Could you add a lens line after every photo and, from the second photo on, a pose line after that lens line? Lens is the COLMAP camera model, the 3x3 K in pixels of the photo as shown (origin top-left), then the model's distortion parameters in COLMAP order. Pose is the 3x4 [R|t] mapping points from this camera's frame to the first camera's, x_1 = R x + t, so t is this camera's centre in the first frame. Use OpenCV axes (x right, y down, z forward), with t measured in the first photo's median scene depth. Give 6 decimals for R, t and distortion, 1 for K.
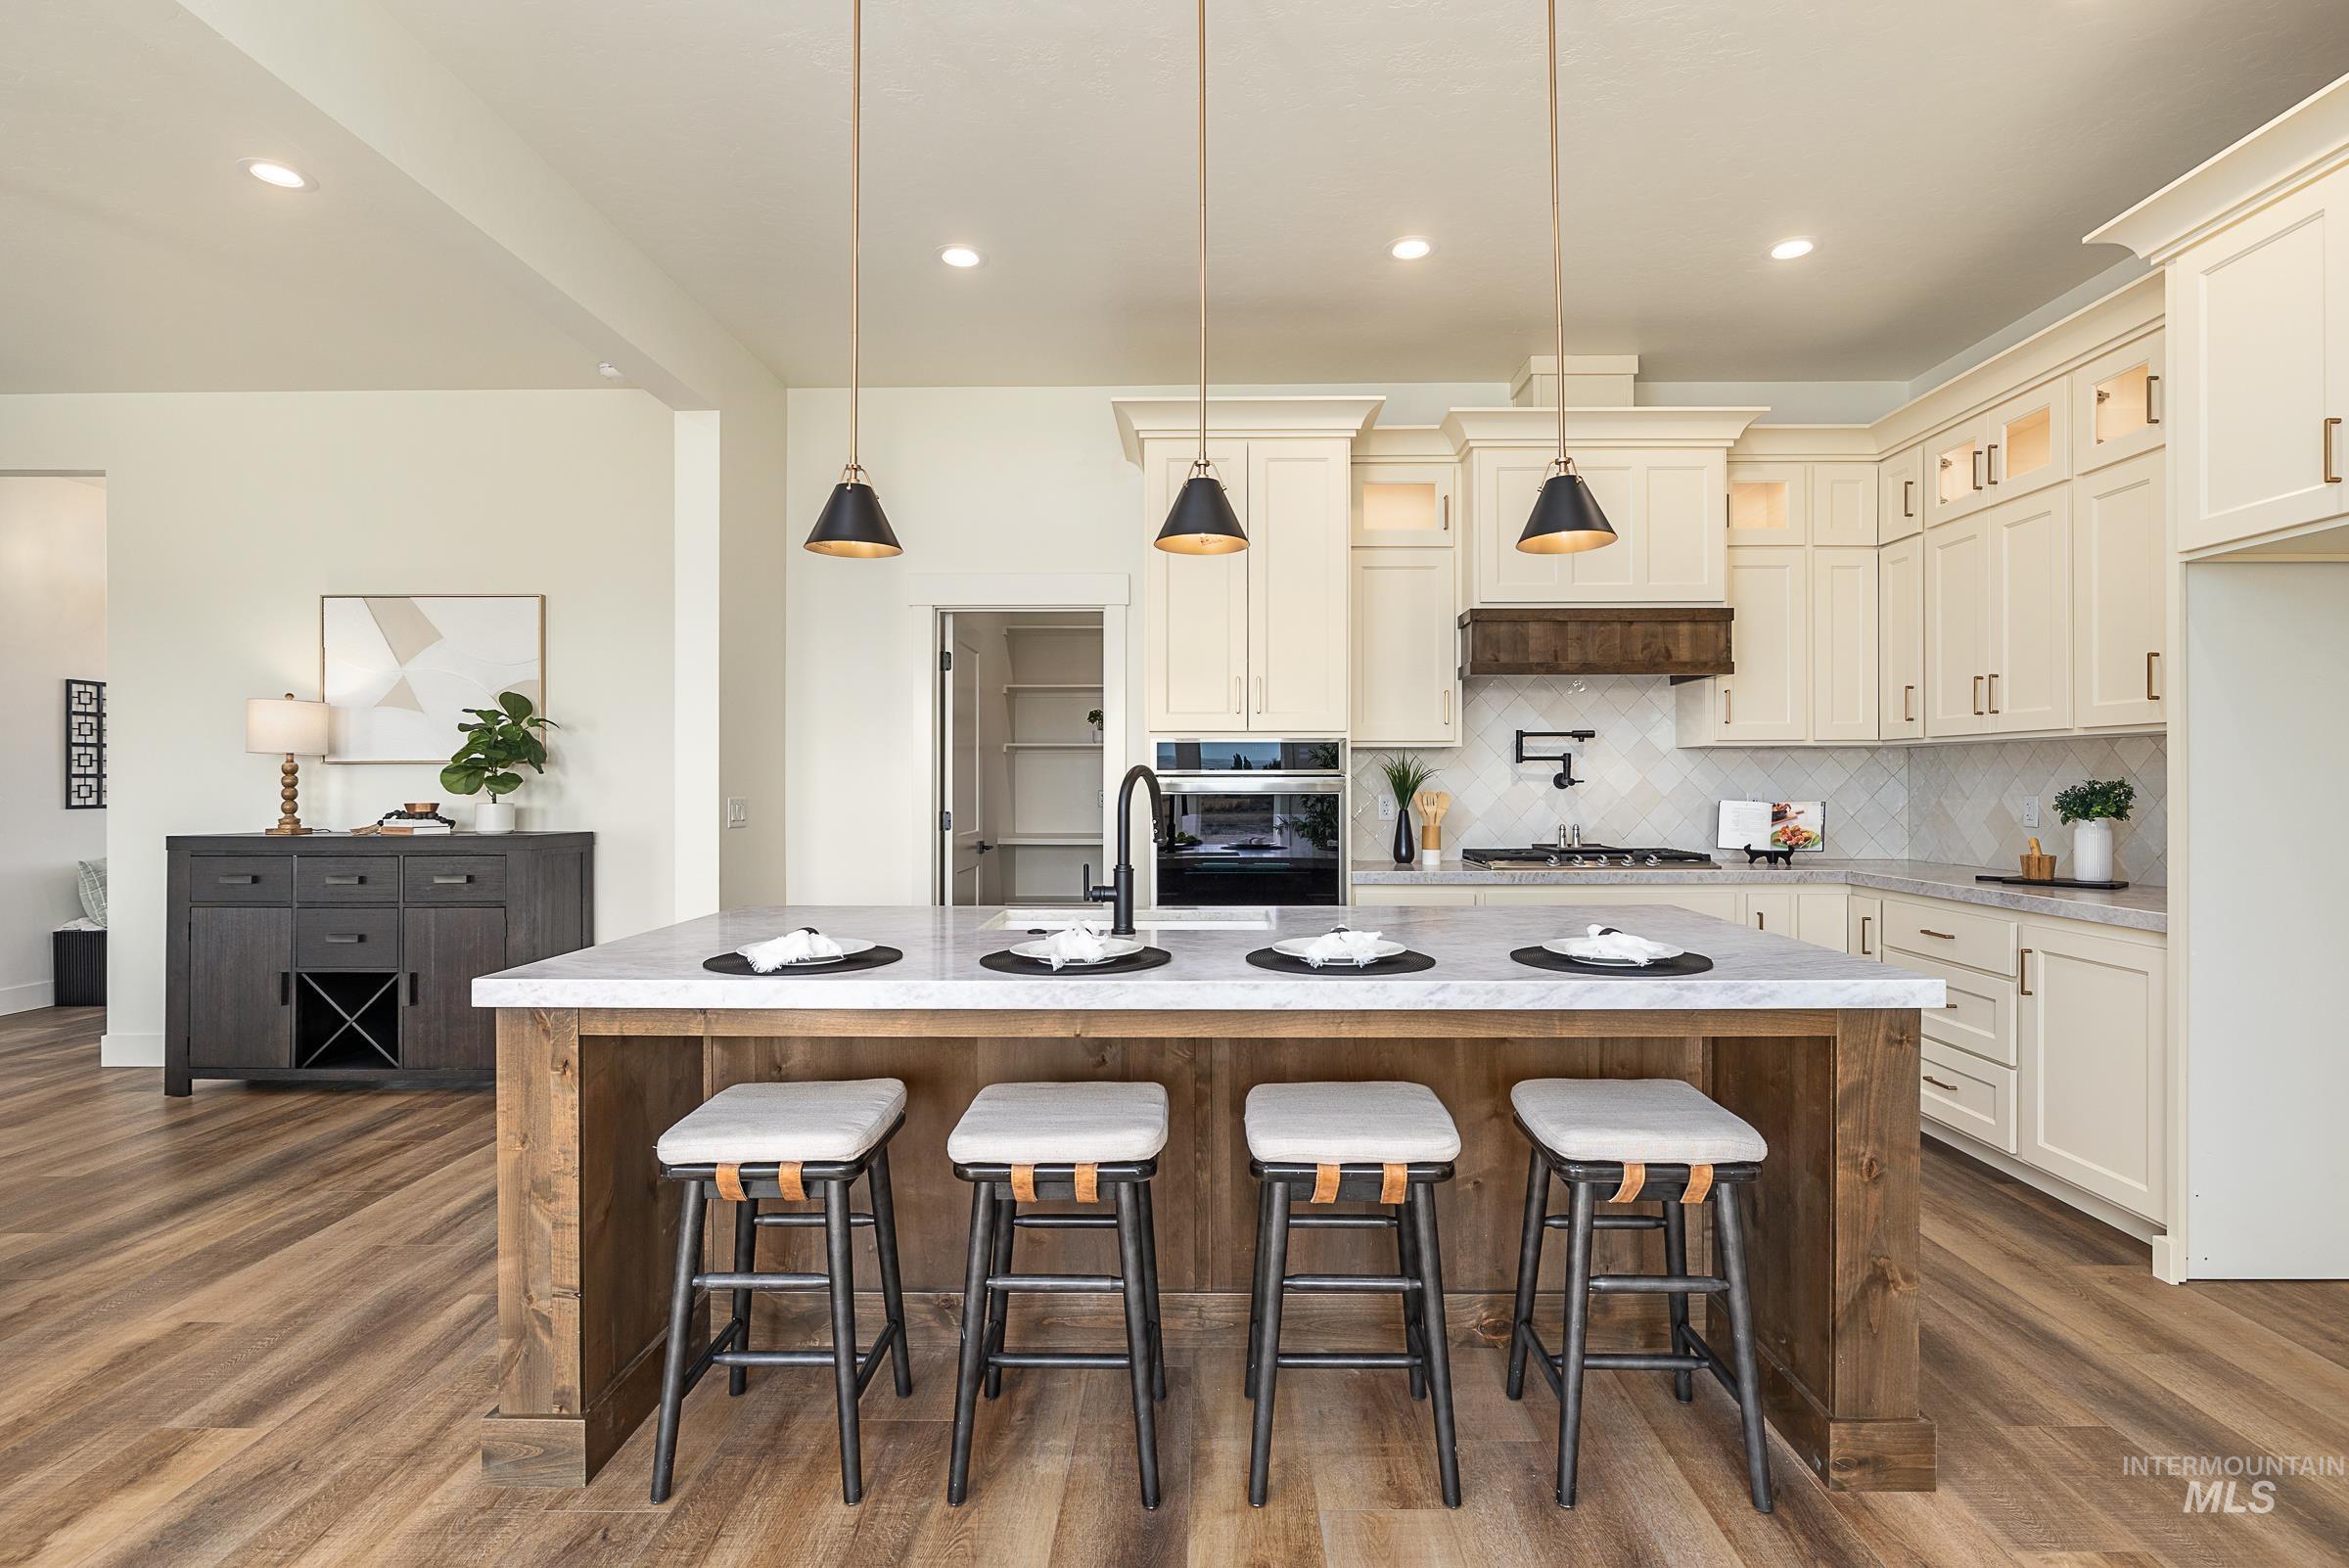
lens RADIAL K [[1131.5, 0, 1199.1], [0, 1131.5, 788.5], [0, 0, 1]] dist [-0.002229, -0.000487]
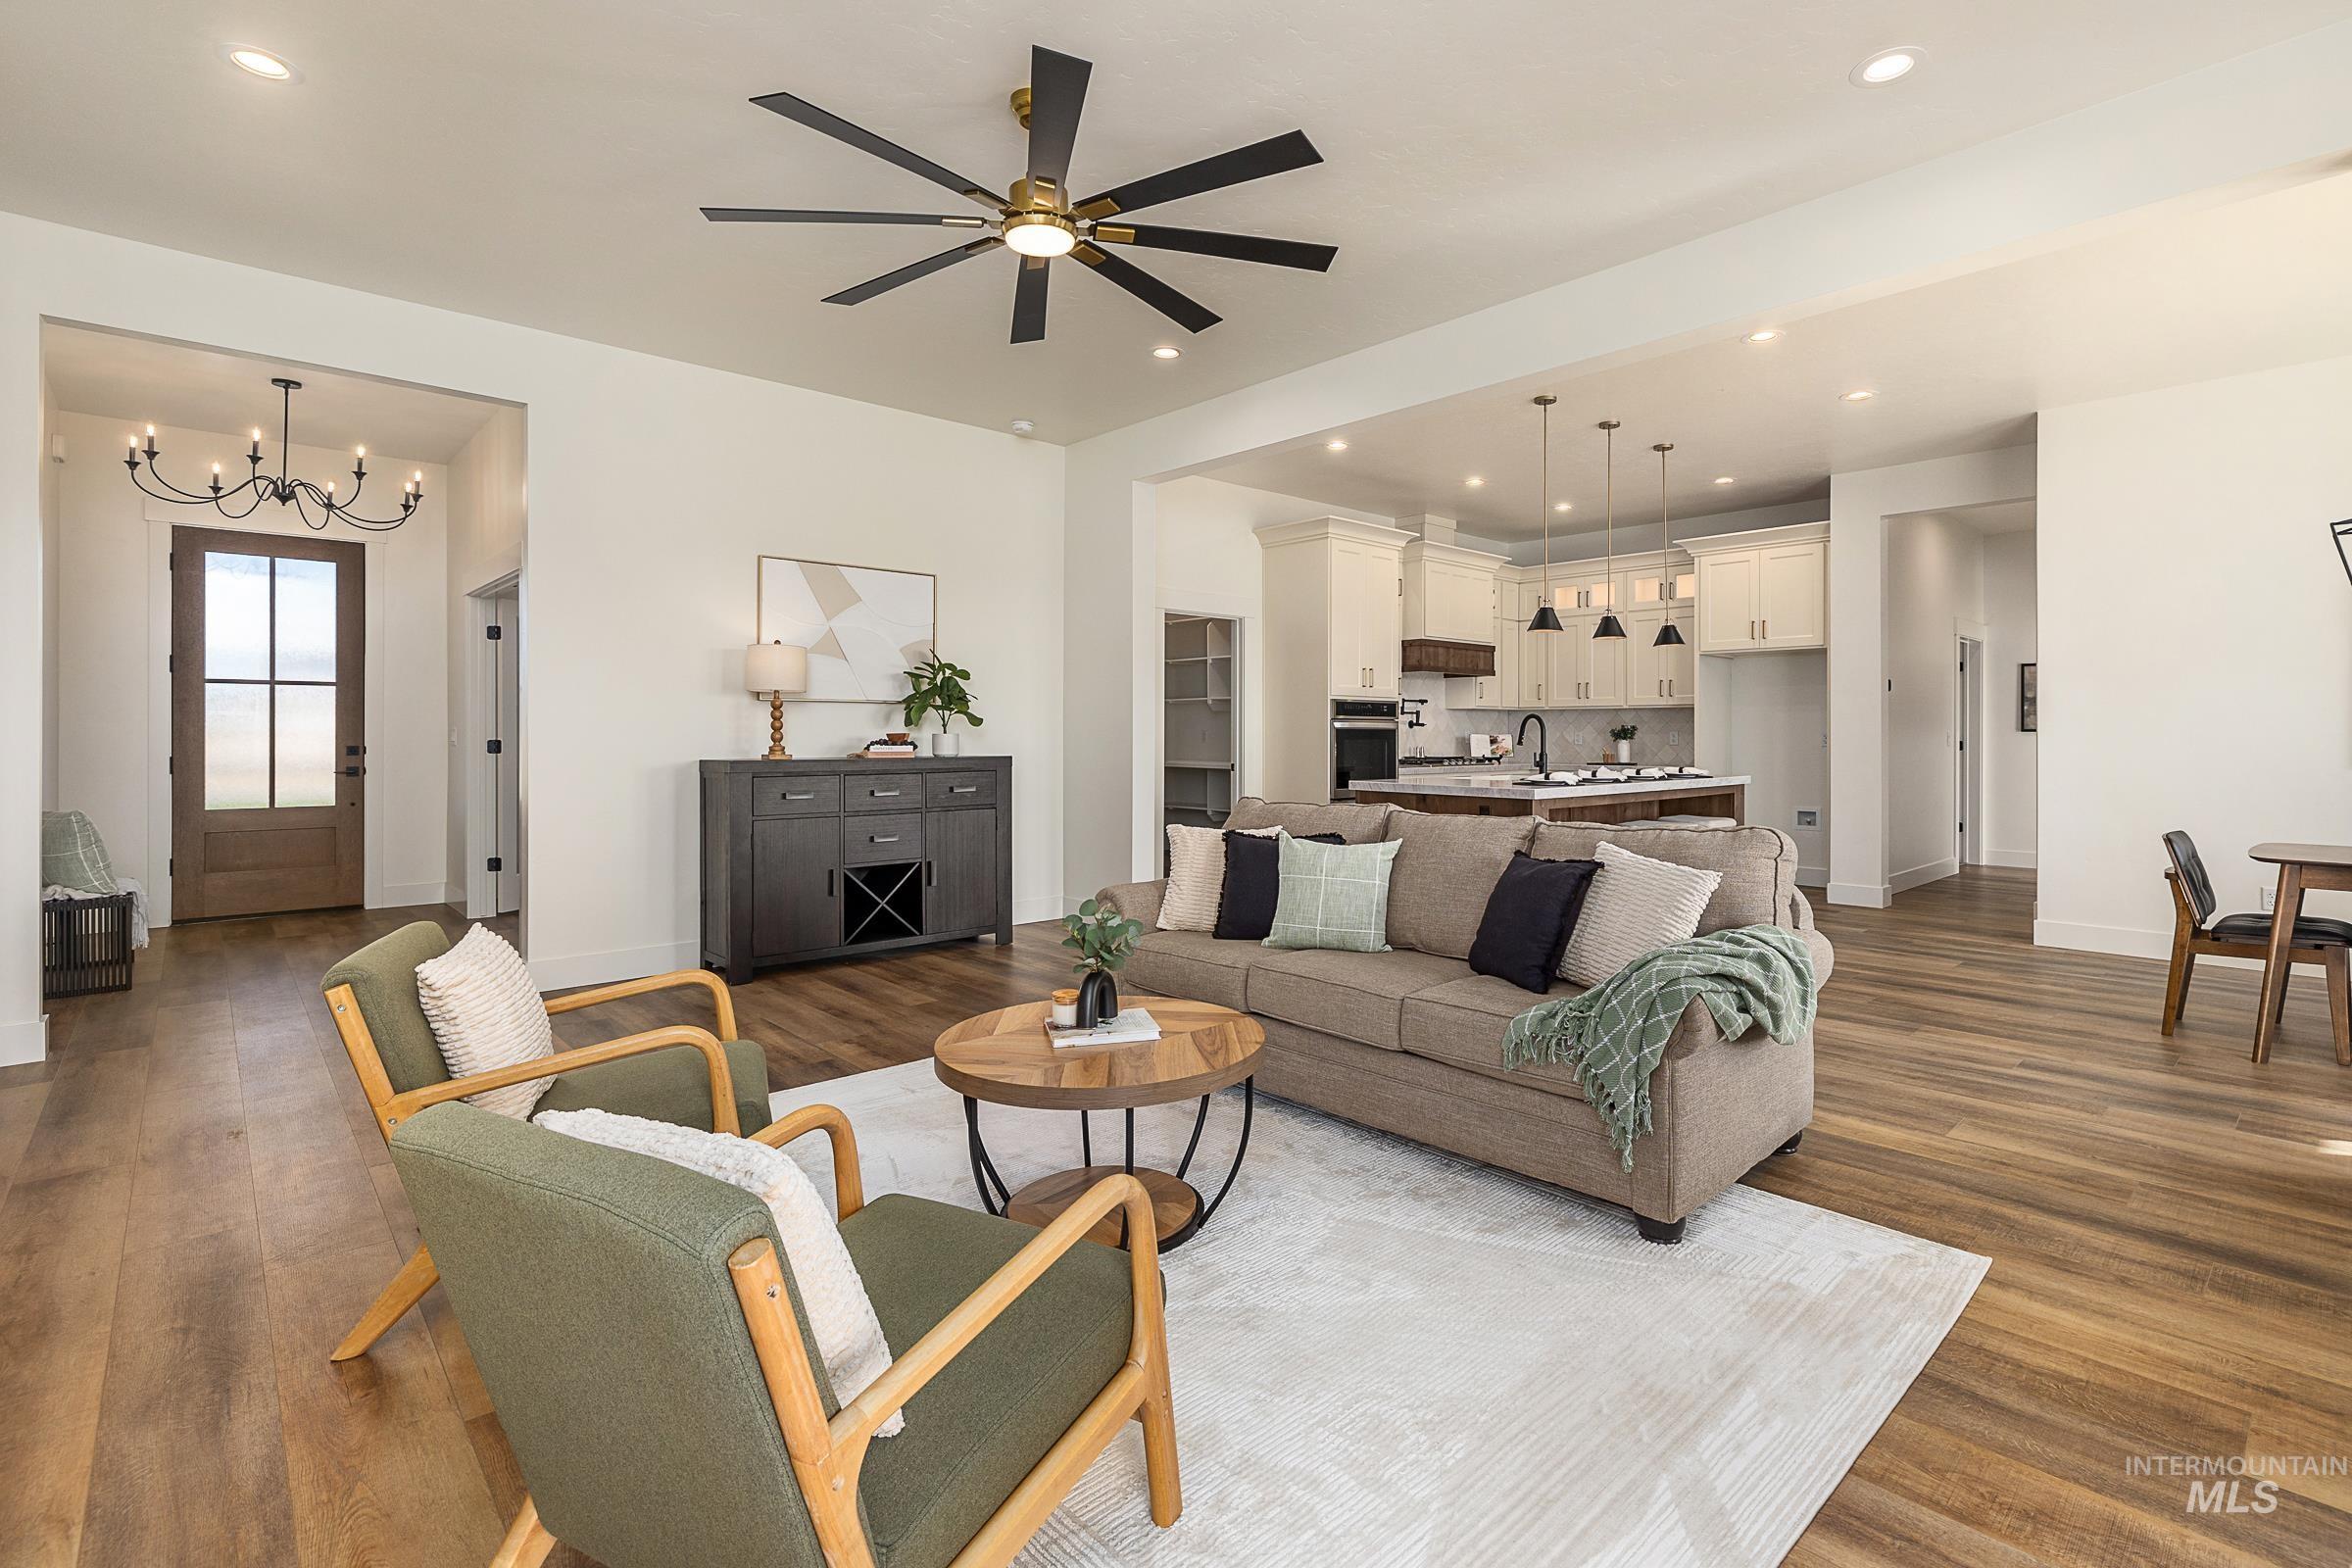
lens RADIAL K [[1082.7, 0, 1260.6], [0, 1082.7, 736.2], [0, 0, 1]] dist [-0.000427, -0.000082]
pose [[0.708174, 0.001628, 0.706036, -1.310621], [0.002360, 0.999986, -0.004673, 0.023776], [-0.706034, 0.004976, 0.708160, -0.165355]]
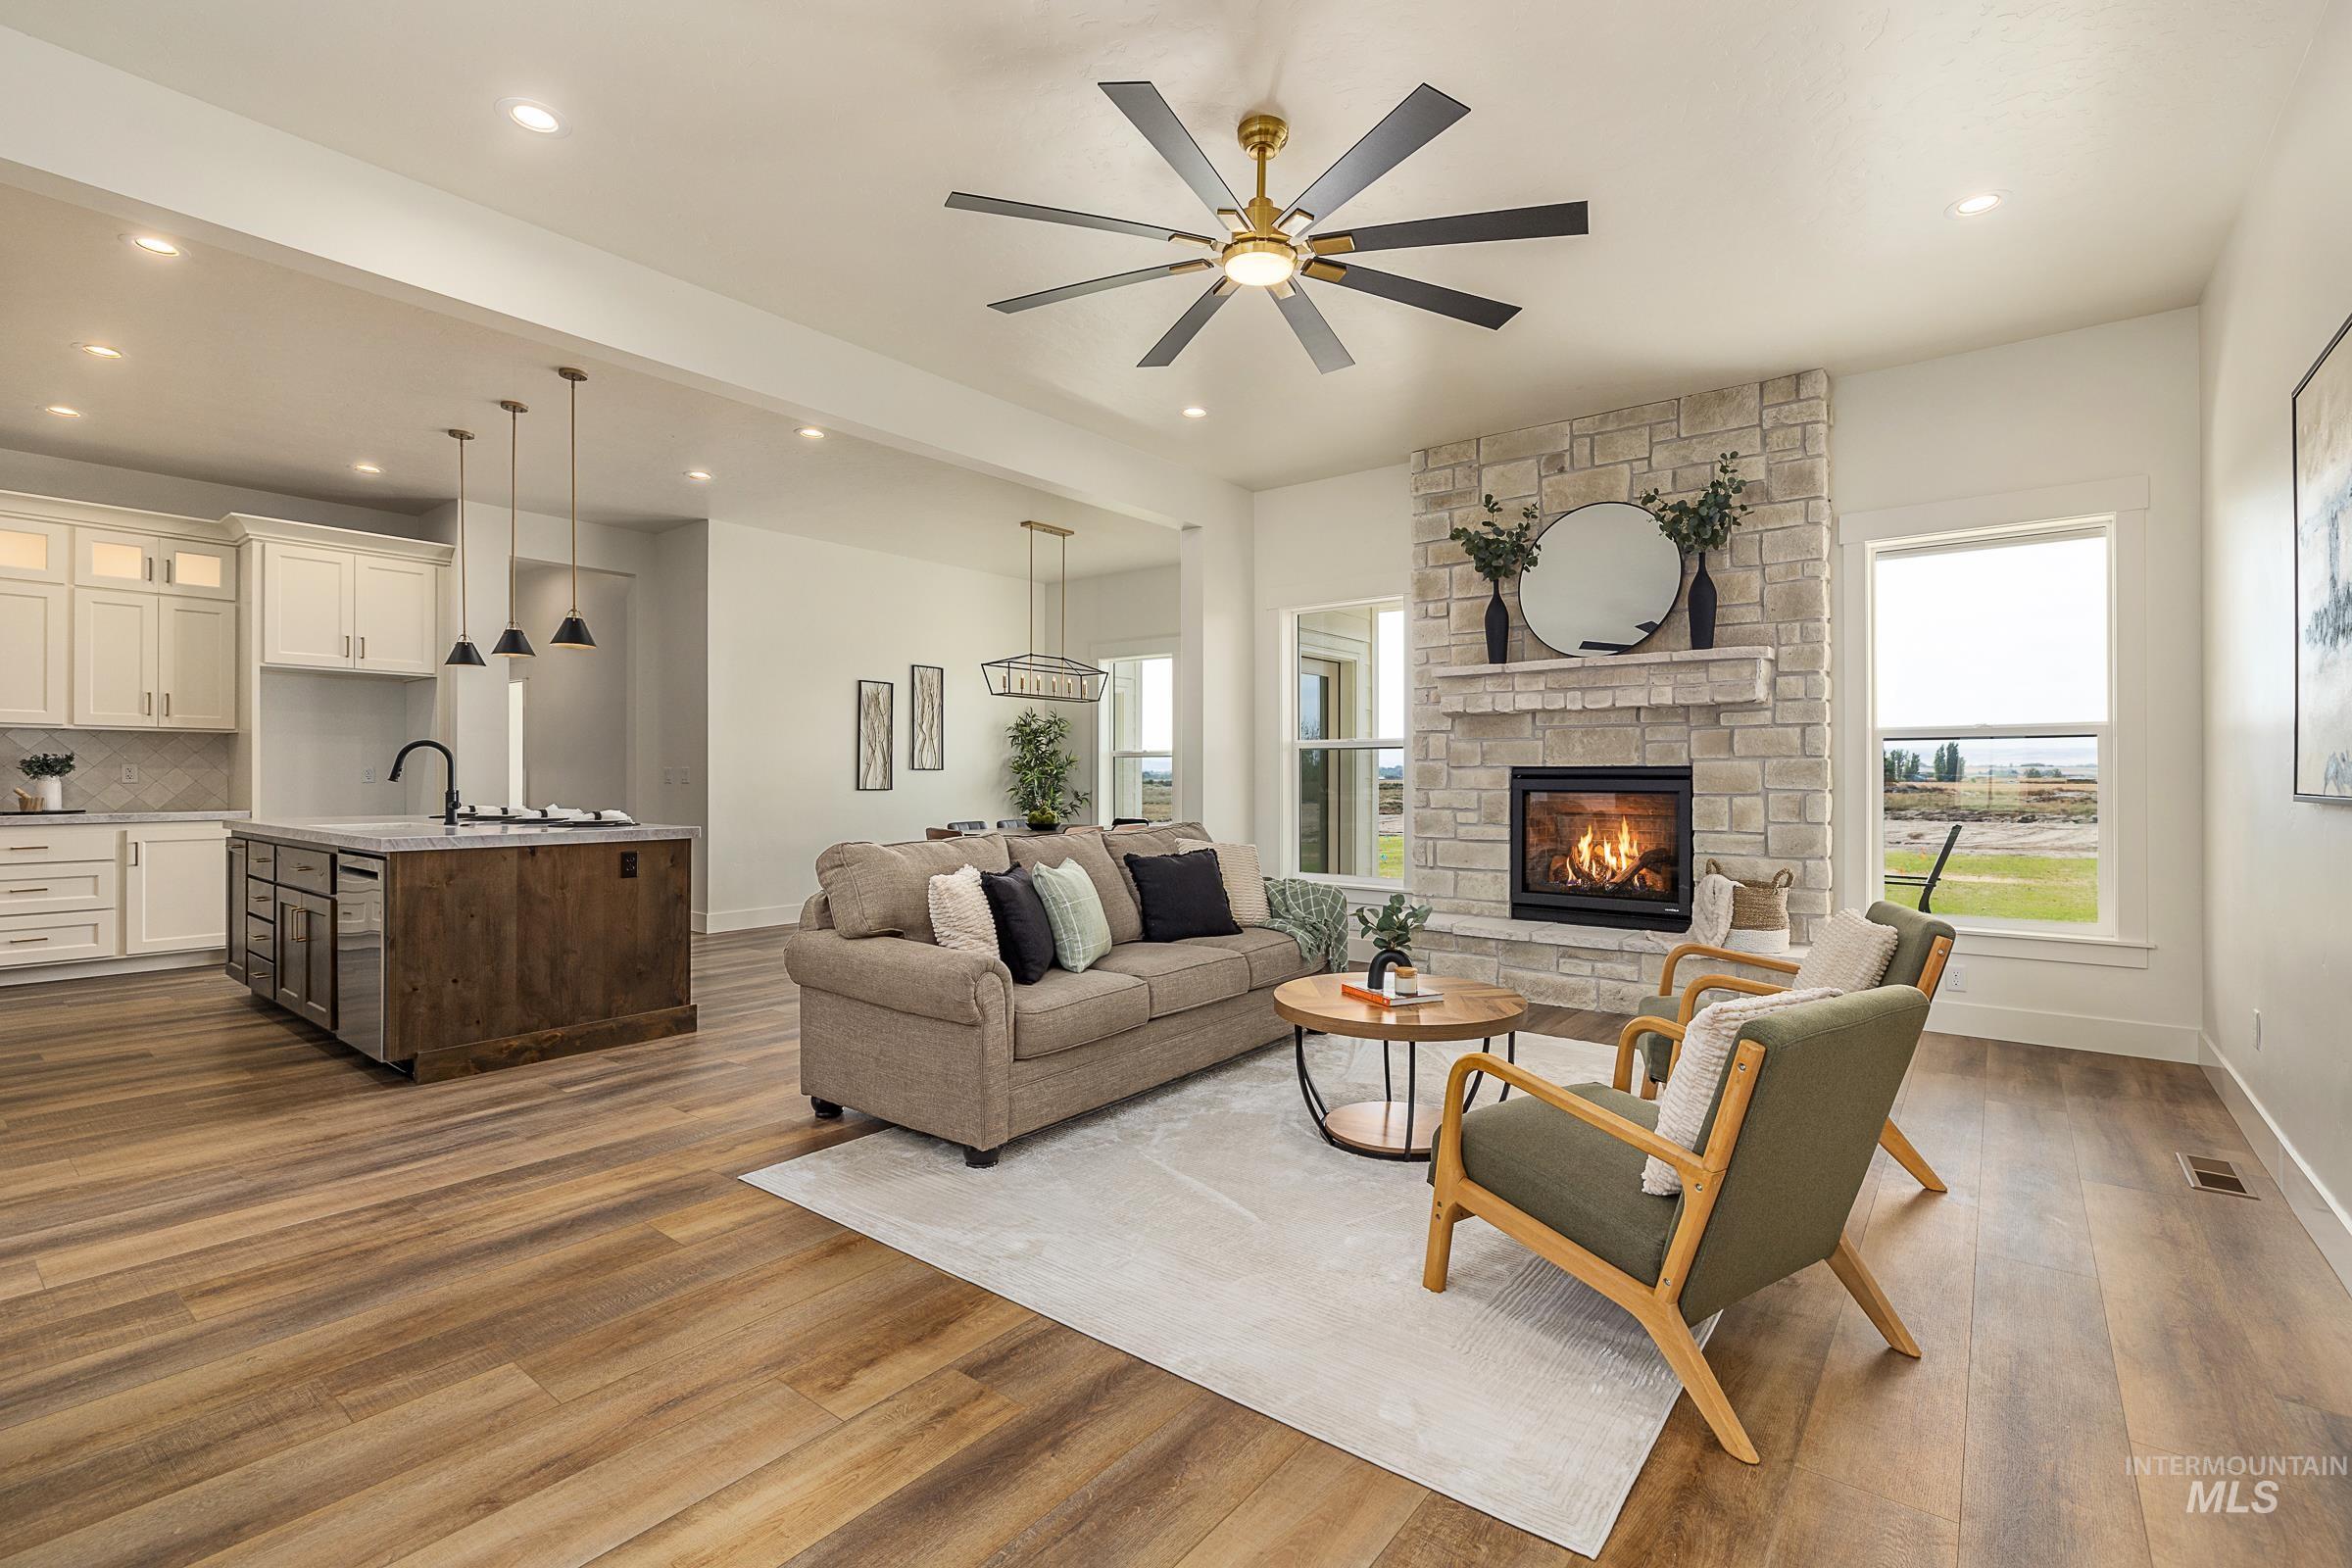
lens RADIAL K [[1042.9, 0, 1169.7], [0, 1042.9, 760.2], [0, 0, 1]] dist [-0.002926, 0.000864]
pose [[-0.789919, 0.009775, 0.613133, -1.286678], [0.003716, 0.999931, -0.011155, 0.022492], [-0.613200, -0.006534, -0.789901, 0.977160]]
